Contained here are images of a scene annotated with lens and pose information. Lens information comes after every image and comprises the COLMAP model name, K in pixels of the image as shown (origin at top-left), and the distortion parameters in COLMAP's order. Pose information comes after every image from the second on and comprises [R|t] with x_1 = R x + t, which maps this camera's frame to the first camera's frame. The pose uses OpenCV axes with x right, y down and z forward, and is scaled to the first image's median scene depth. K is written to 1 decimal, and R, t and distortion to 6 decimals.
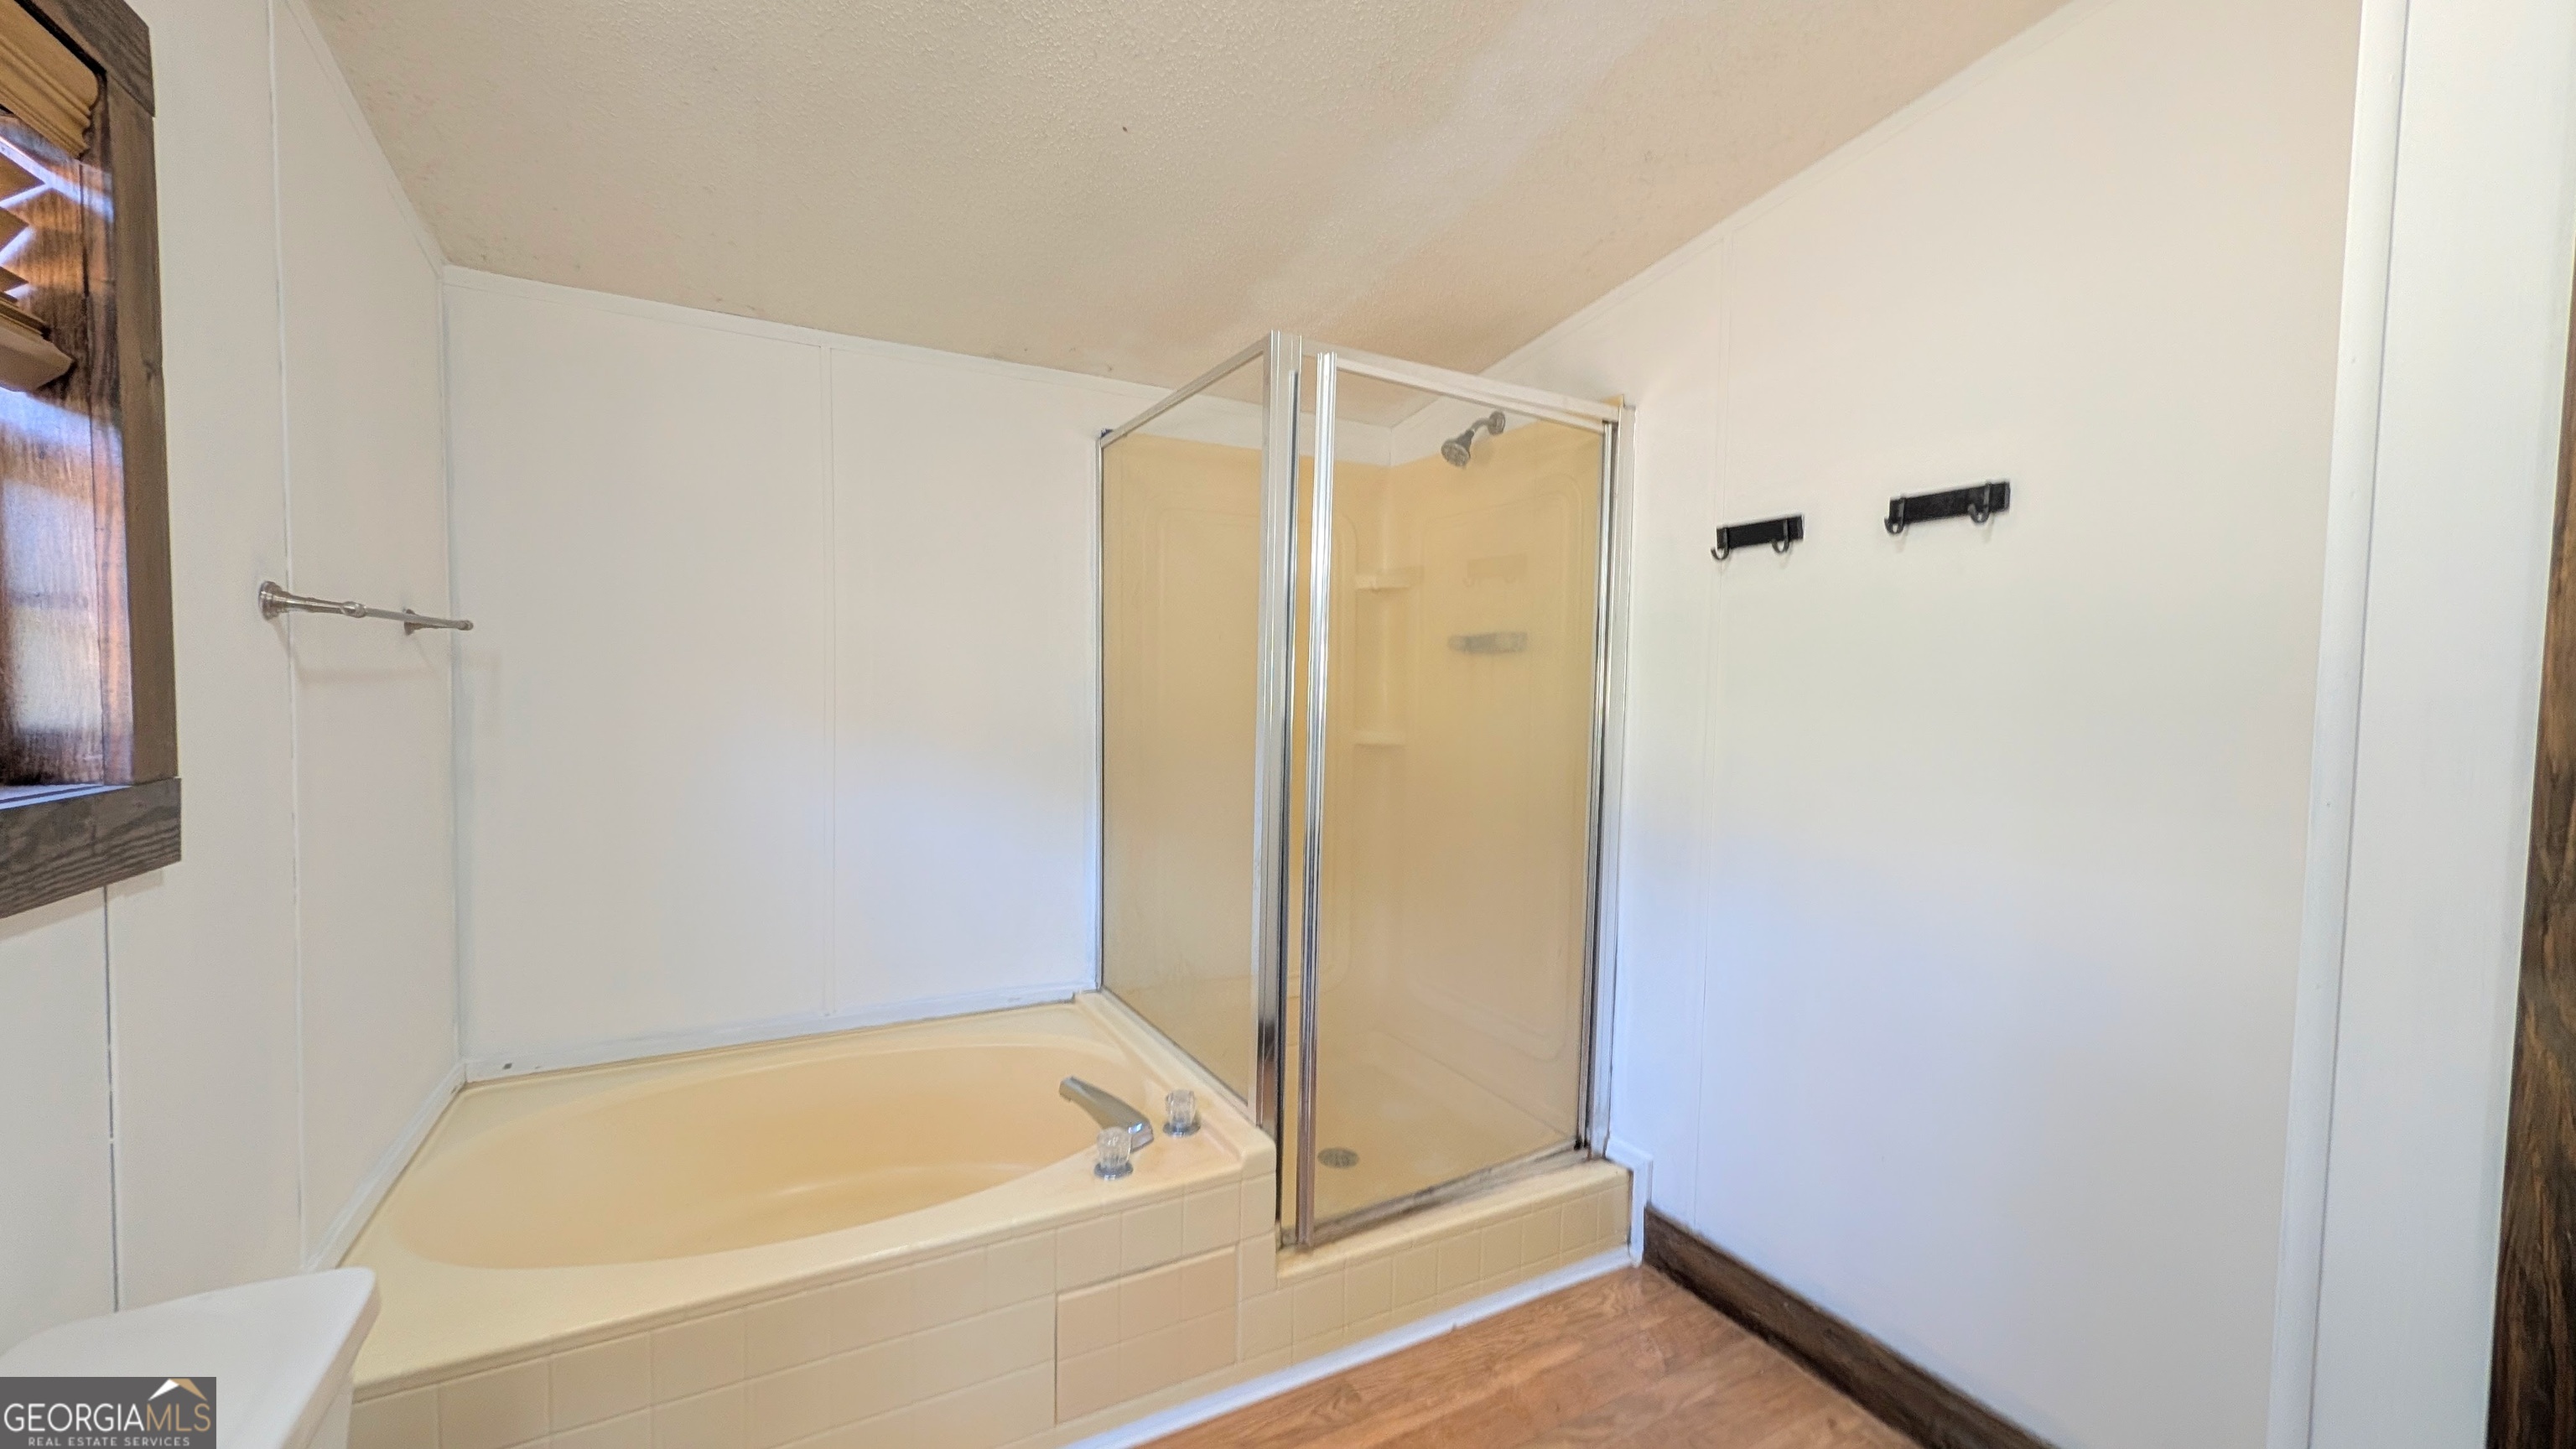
lens RADIAL K [[986.4, 0, 1284.1], [0, 986.4, 732.6], [0, 0, 1]] dist [0.000575, -0.000187]
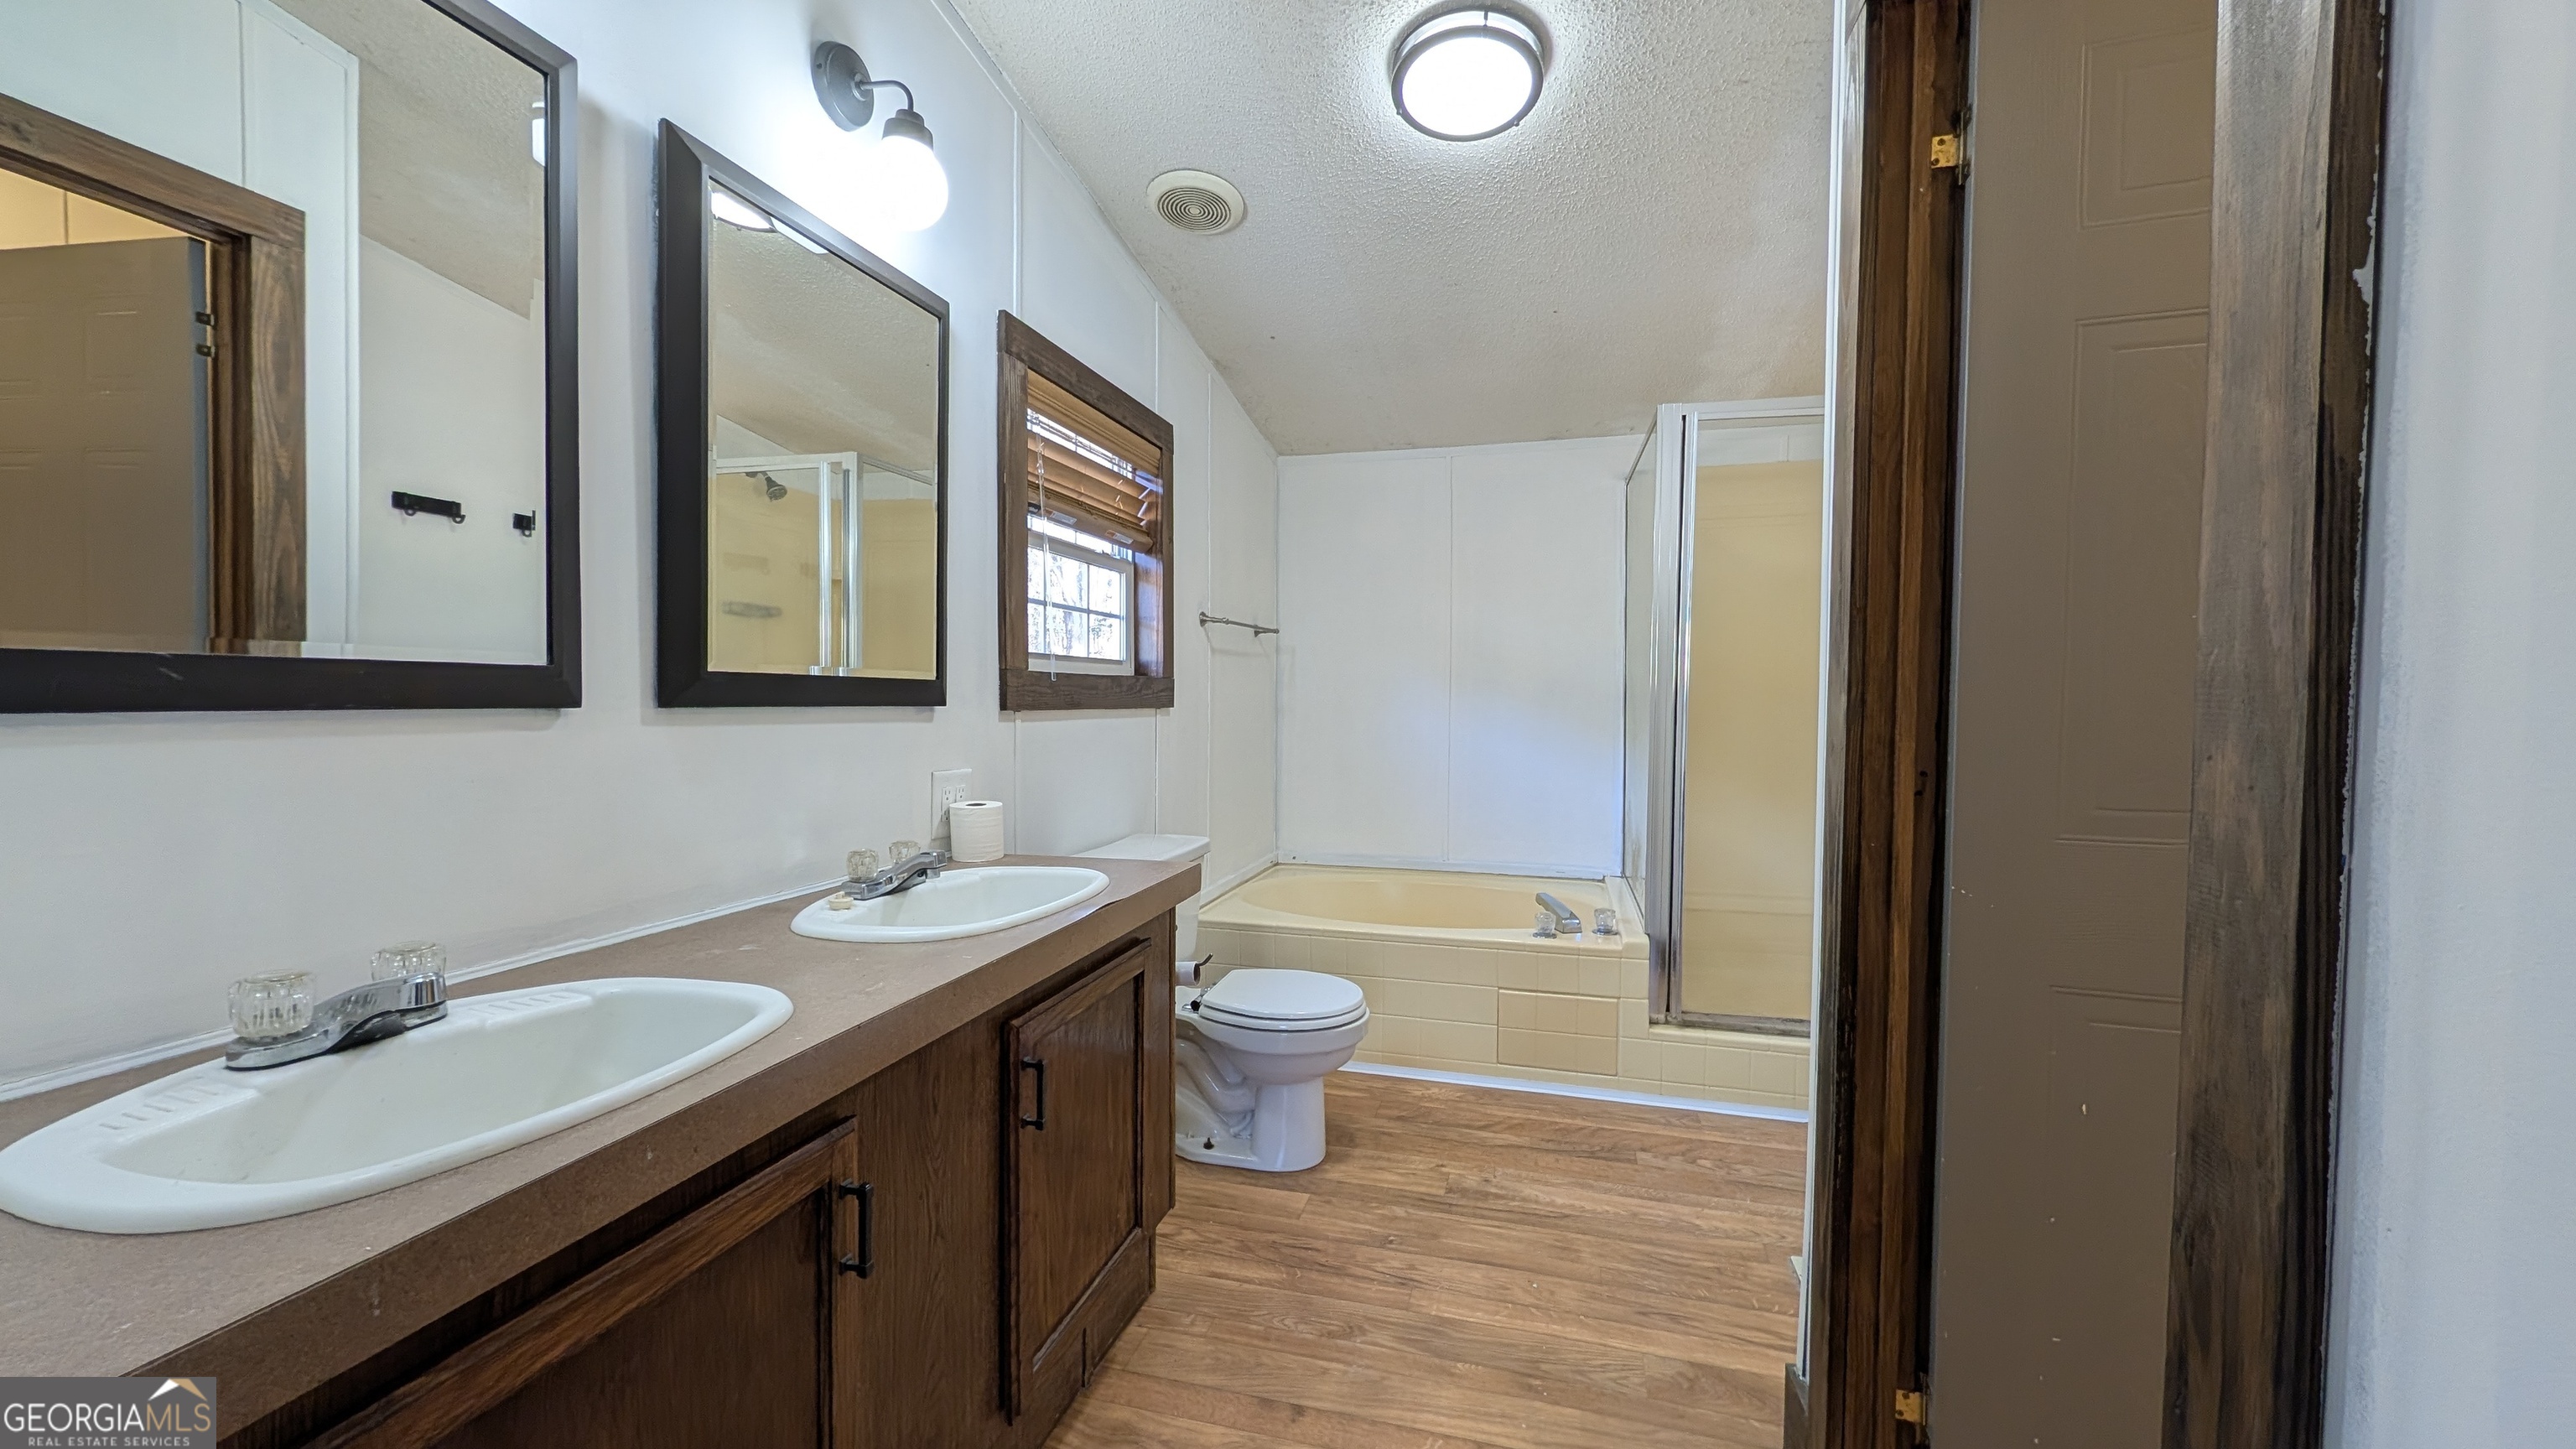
lens RADIAL K [[986.4, 0, 1290.7], [0, 986.4, 714.3], [0, 0, 1]] dist [0.000575, -0.000187]
pose [[0.722304, -0.002637, -0.691570, 0.719524], [-0.023750, 0.999308, -0.028616, 0.144012], [0.691168, 0.037094, 0.721742, -0.539682]]
